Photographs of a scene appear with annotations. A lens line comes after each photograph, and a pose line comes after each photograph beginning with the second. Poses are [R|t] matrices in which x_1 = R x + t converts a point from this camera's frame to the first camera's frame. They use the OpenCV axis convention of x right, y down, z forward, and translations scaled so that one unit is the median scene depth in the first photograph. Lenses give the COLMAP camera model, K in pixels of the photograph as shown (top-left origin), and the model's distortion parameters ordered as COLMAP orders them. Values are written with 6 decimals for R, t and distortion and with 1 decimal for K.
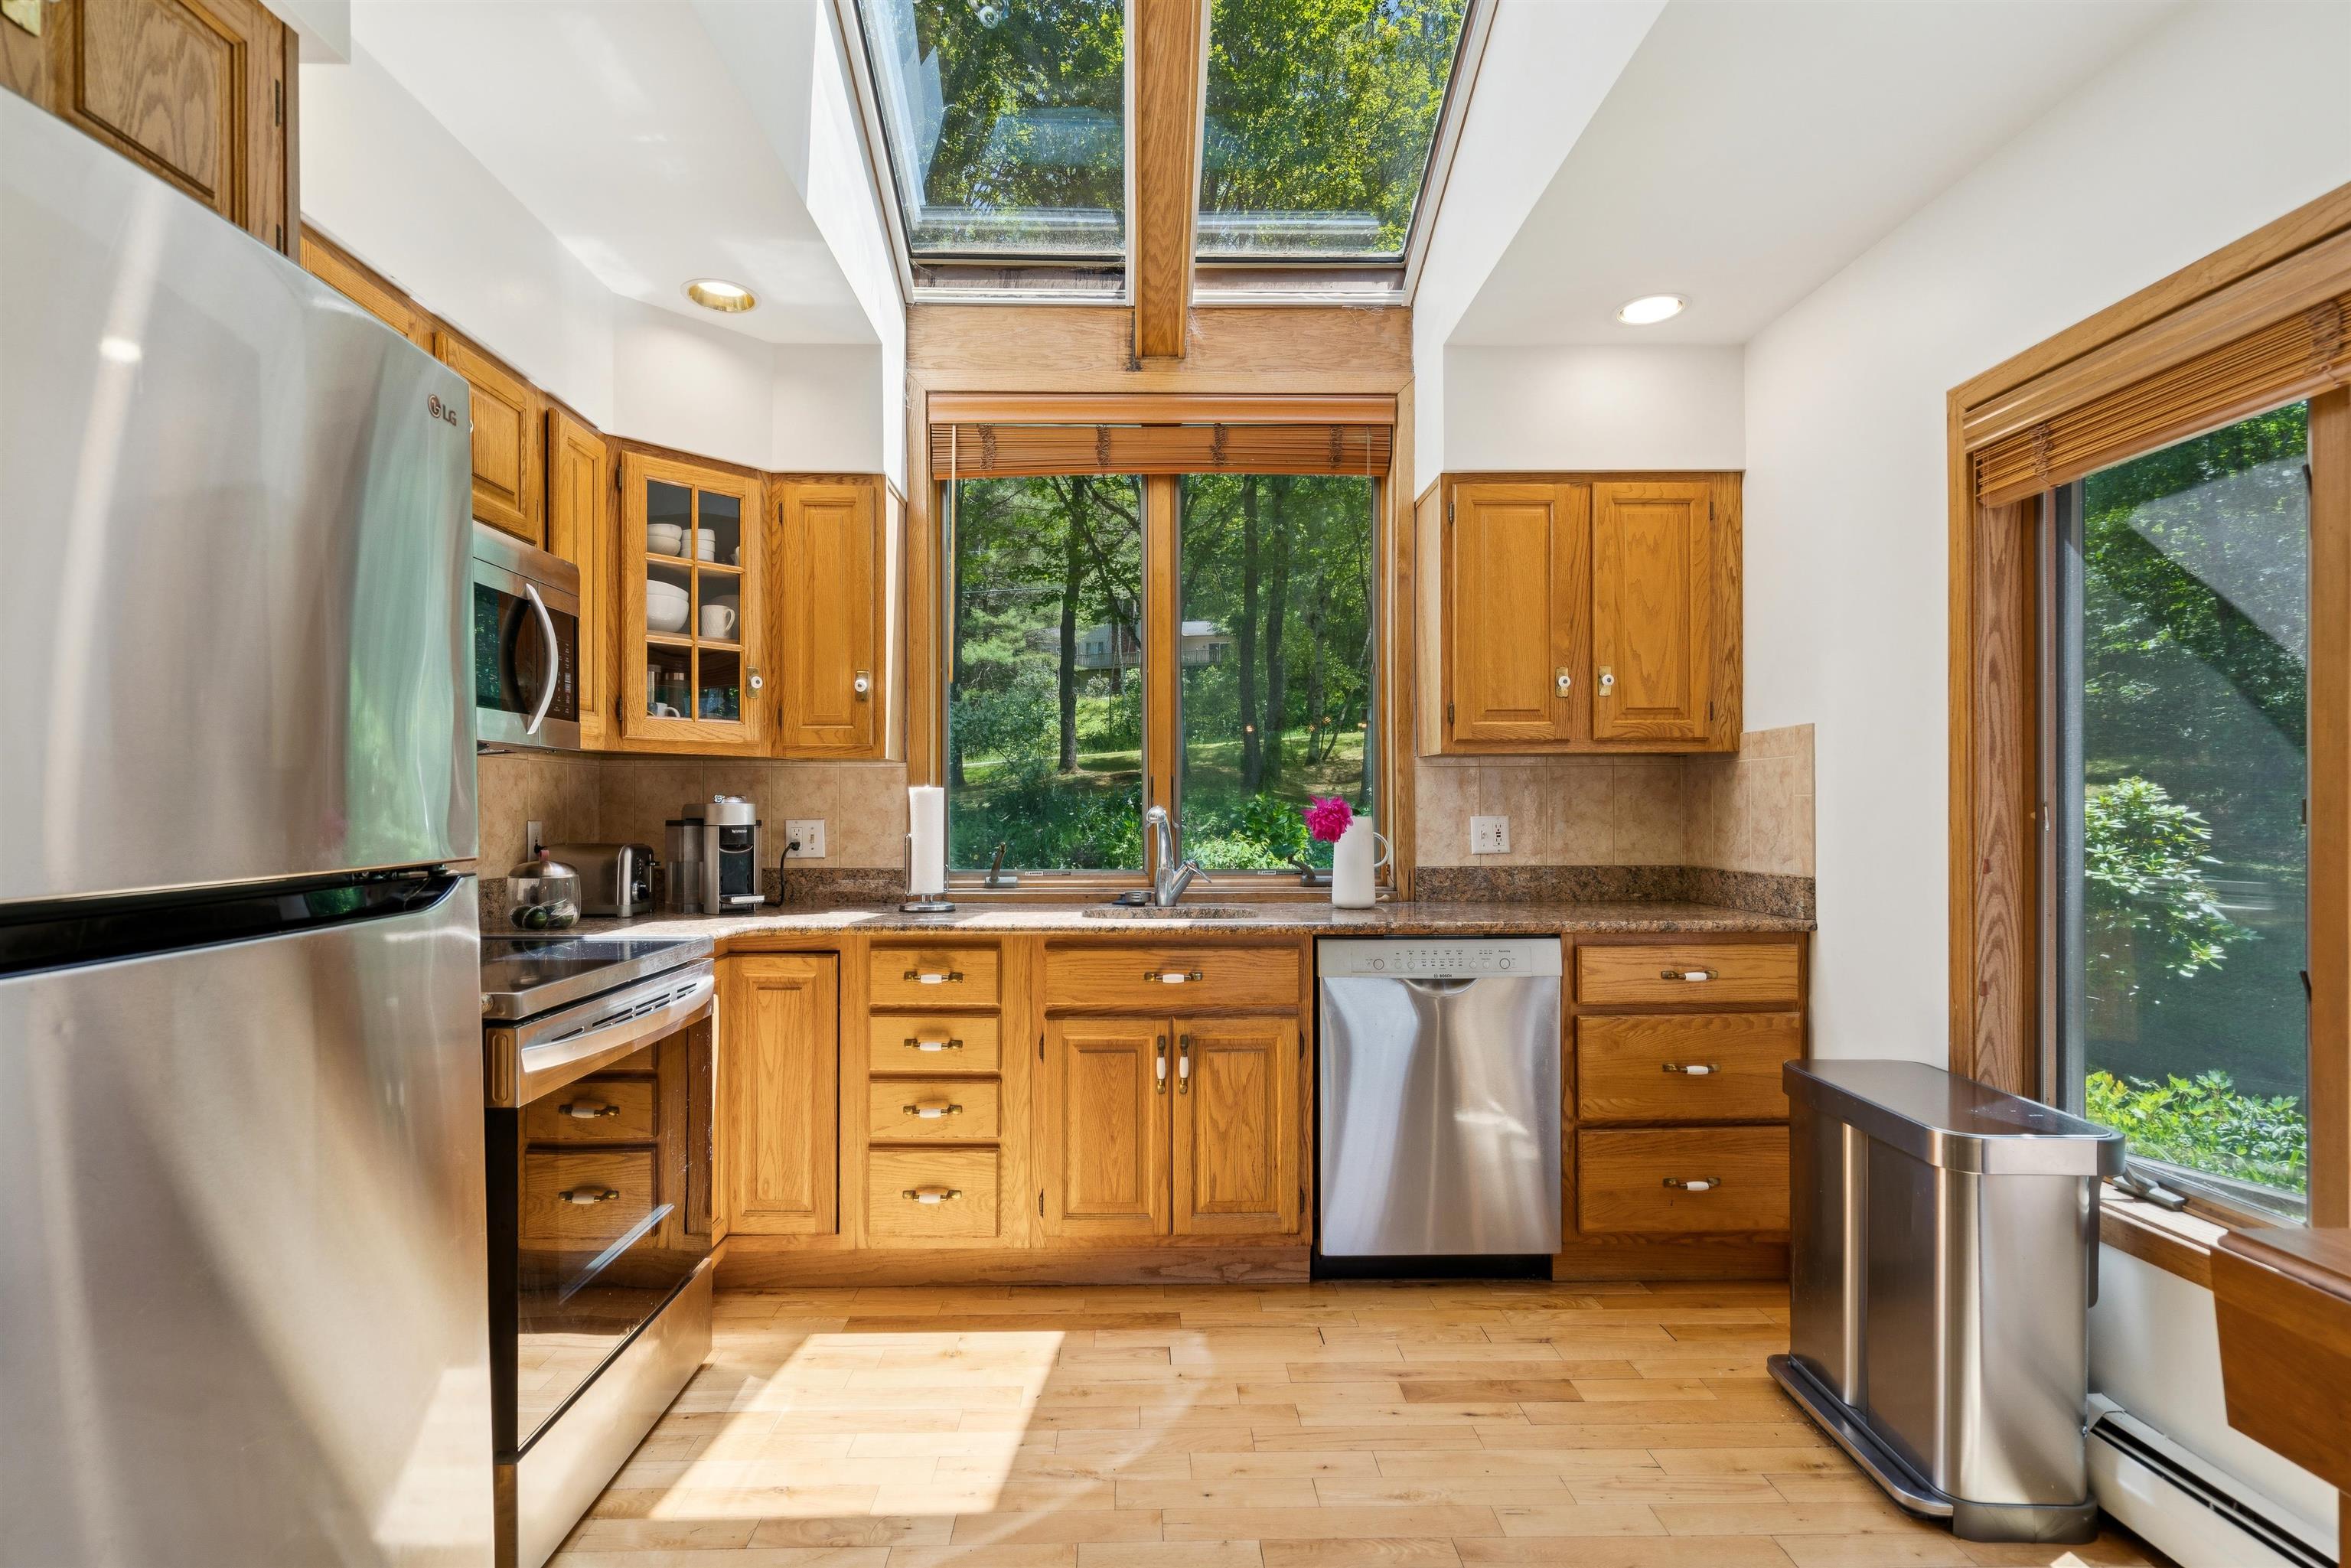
lens RADIAL K [[1115.9, 0, 1168.7], [0, 1115.9, 809.7], [0, 0, 1]] dist [-0.001519, -0.000037]
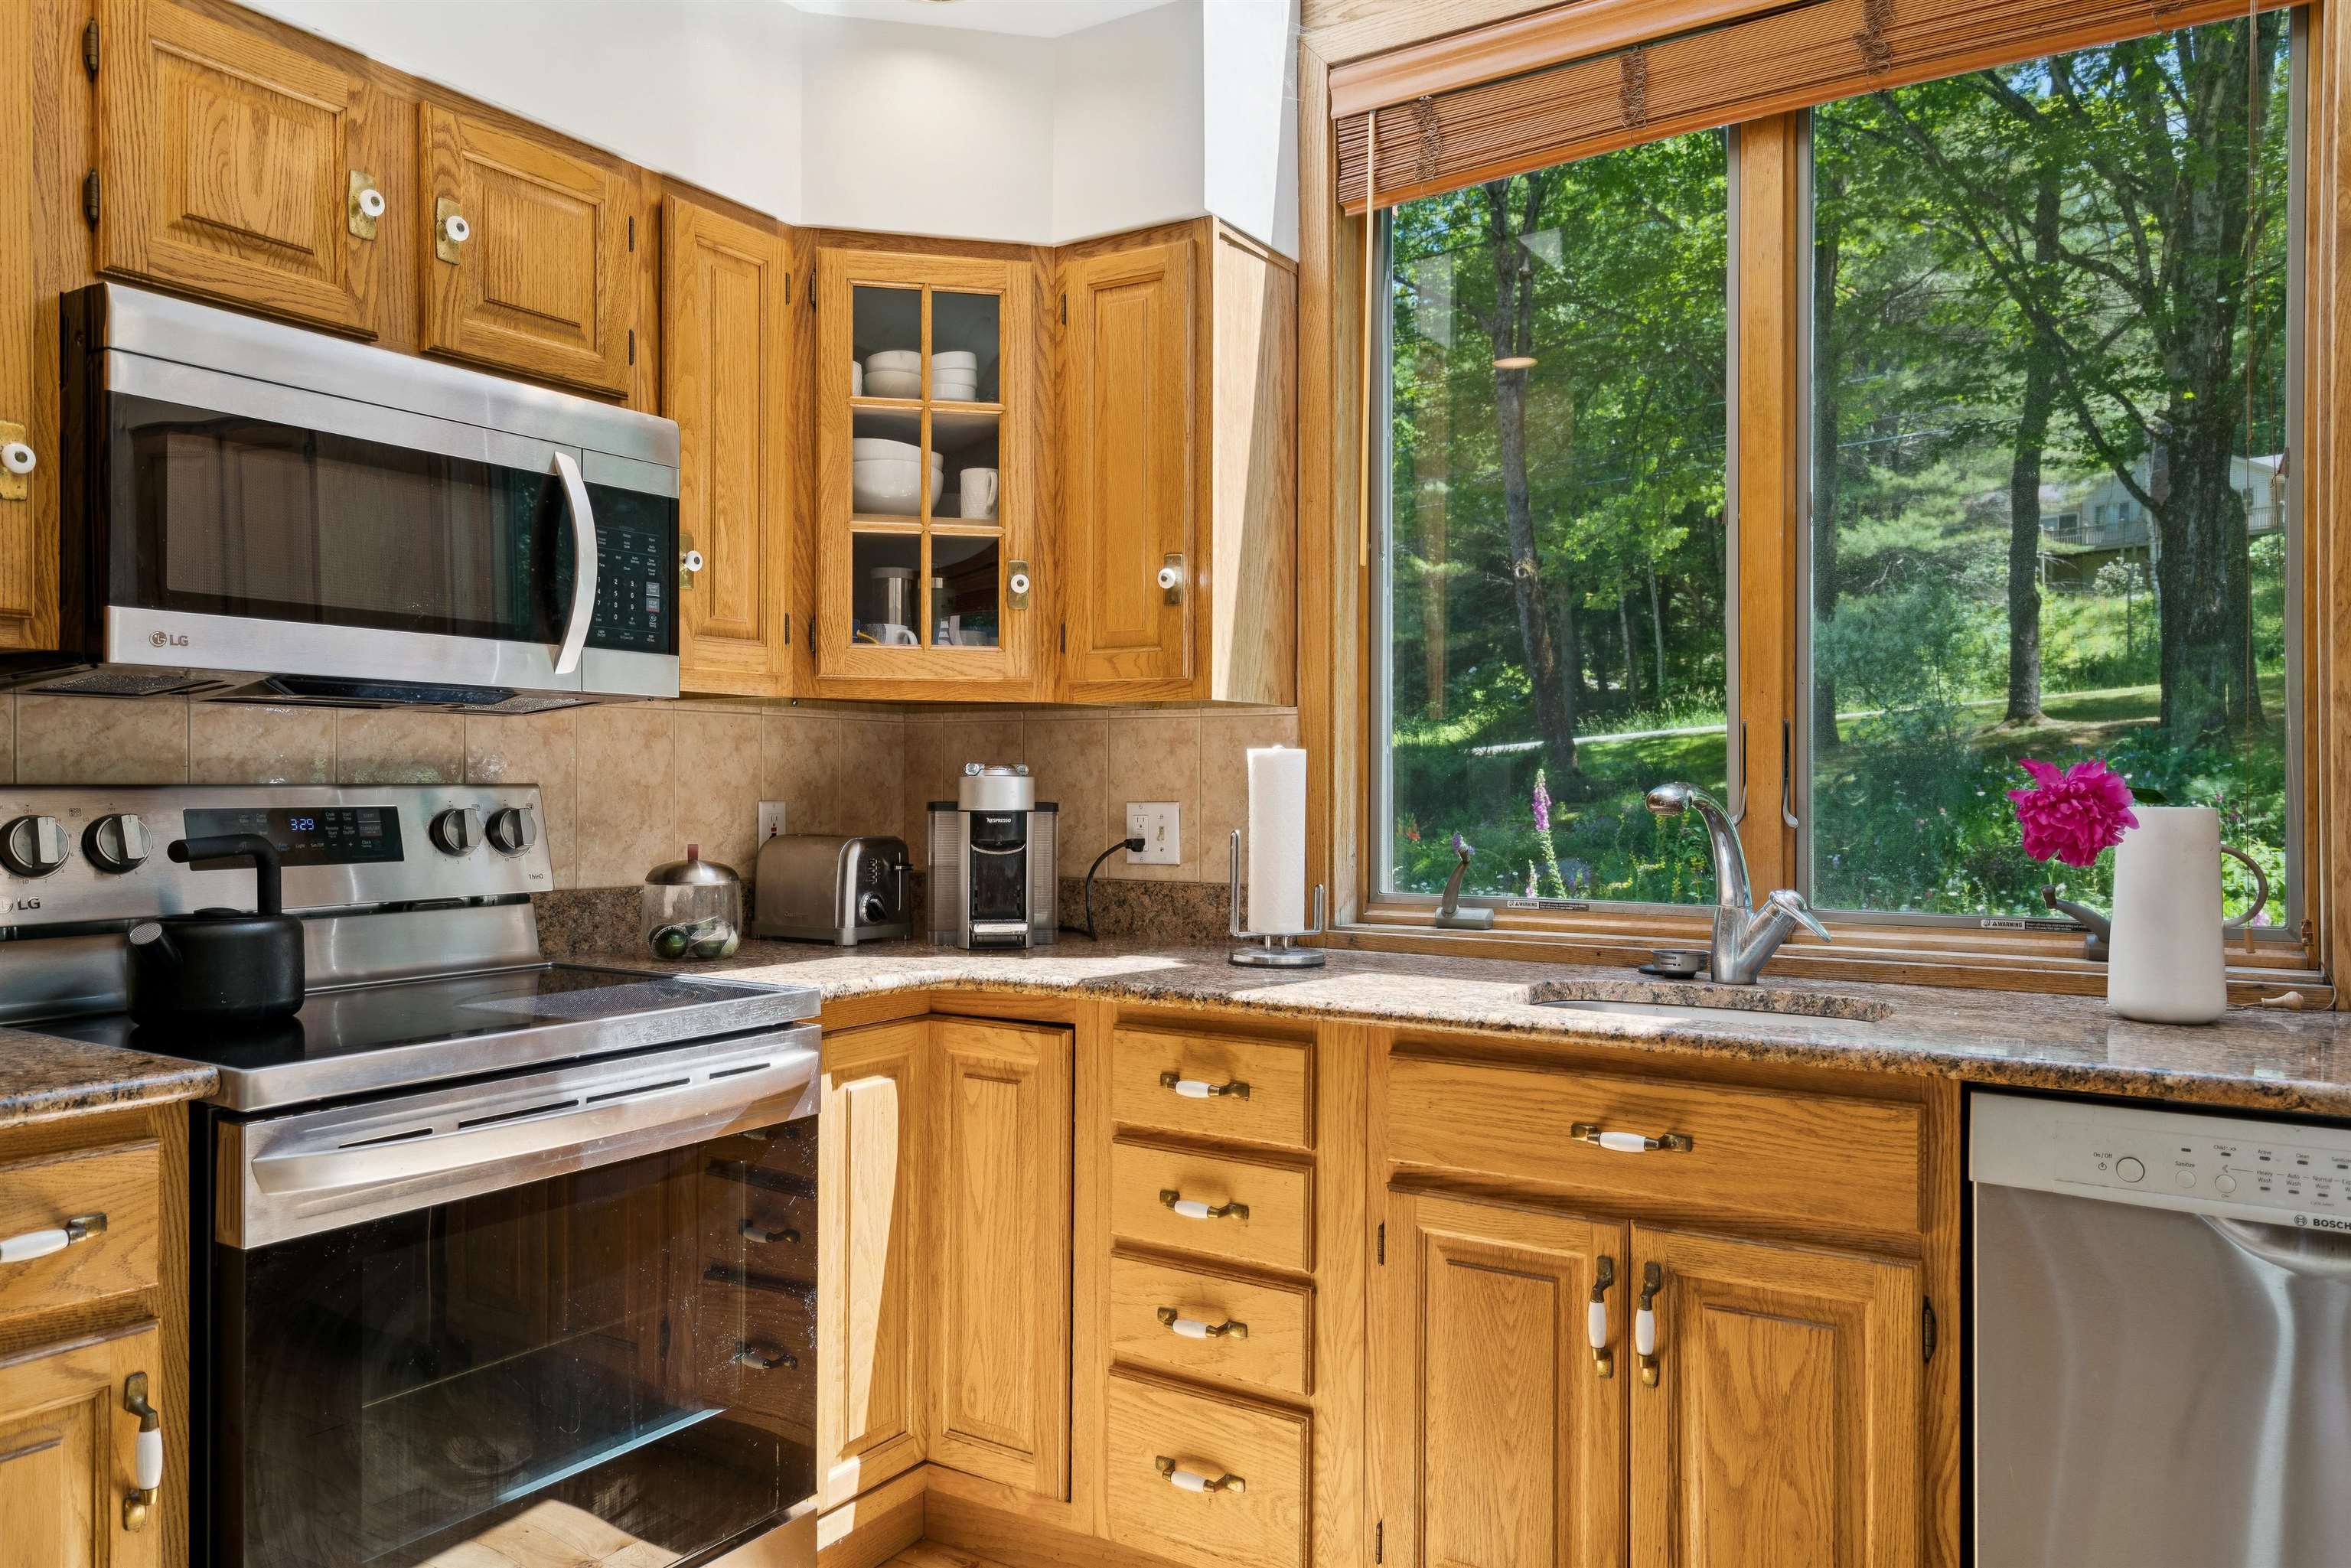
lens RADIAL K [[1626.7, 0, 1175.5], [0, 1626.7, 784.0], [0, 0, 1]] dist [0.008812, 0.004794]
pose [[0.830748, 0.002084, -0.556645, 0.220978], [-0.002627, 0.999997, -0.000178, -0.001491], [0.556643, 0.001610, 0.830751, 0.296350]]
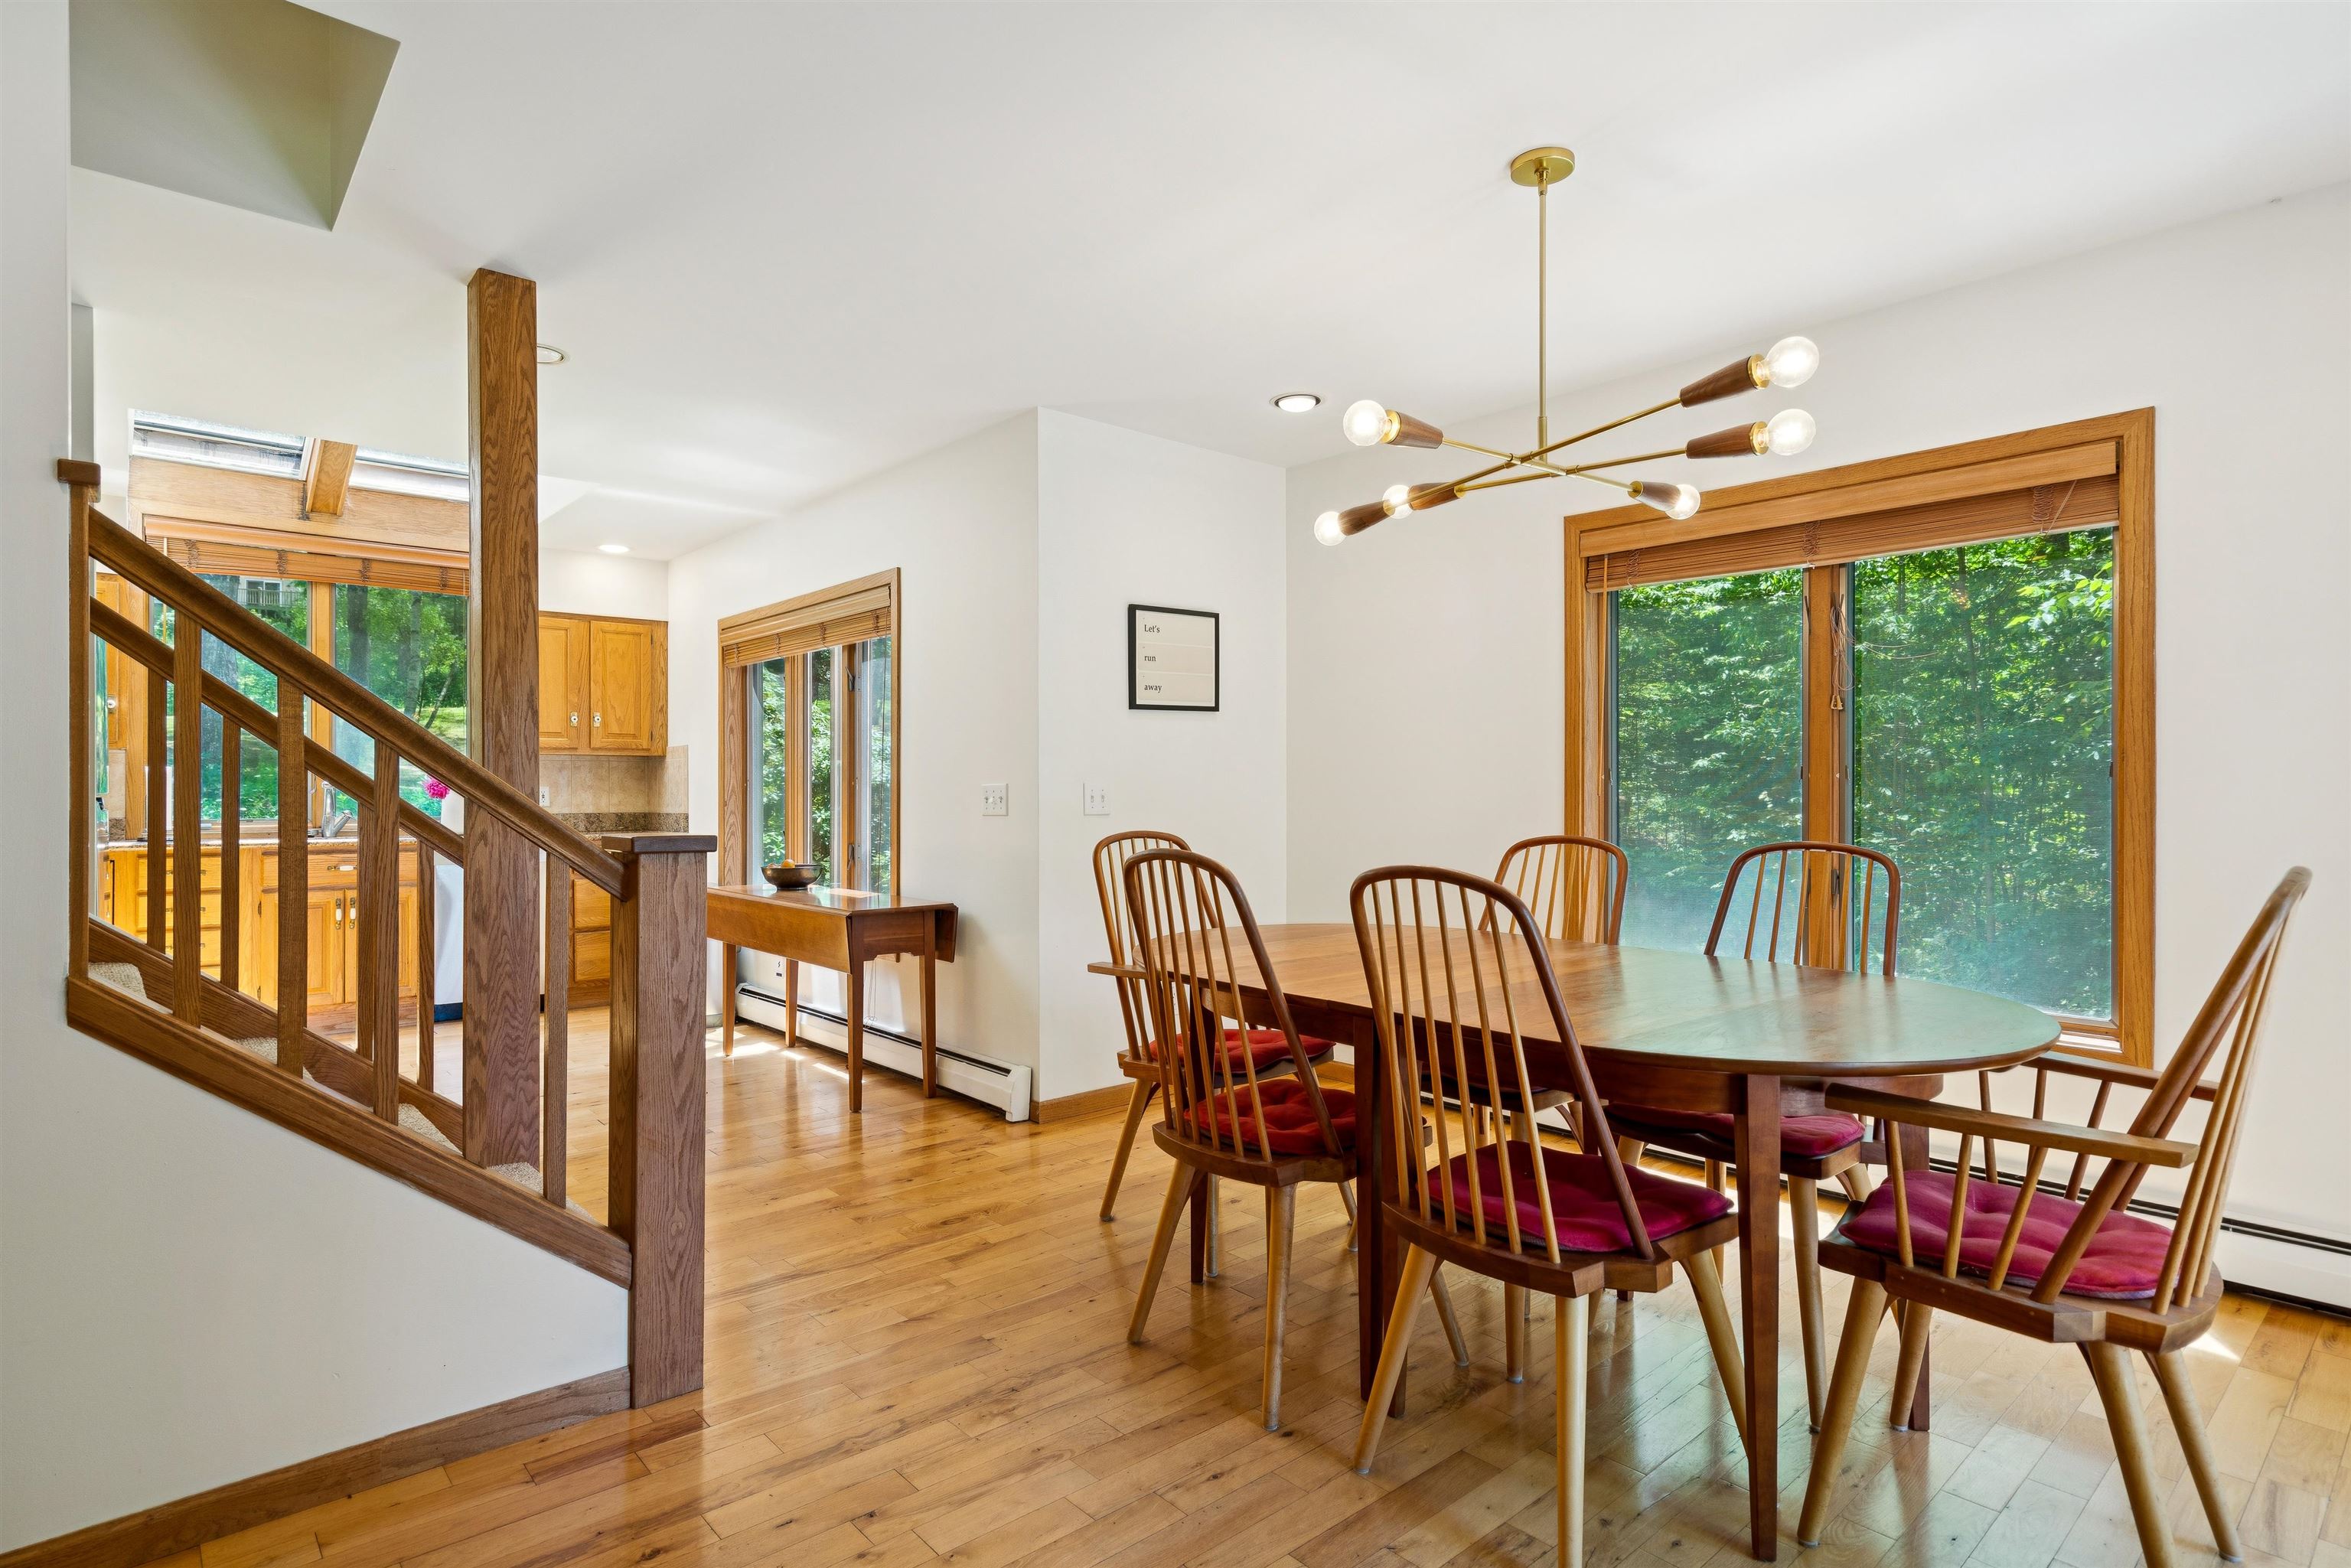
lens RADIAL K [[1206.3, 0, 1170.9], [0, 1206.3, 789.9], [0, 0, 1]] dist [-0.002707, -0.000521]
pose [[0.766736, 0.002892, 0.641956, -0.228924], [-0.000190, 0.999991, -0.004277, 0.023047], [-0.641962, 0.003157, 0.766730, -1.443077]]
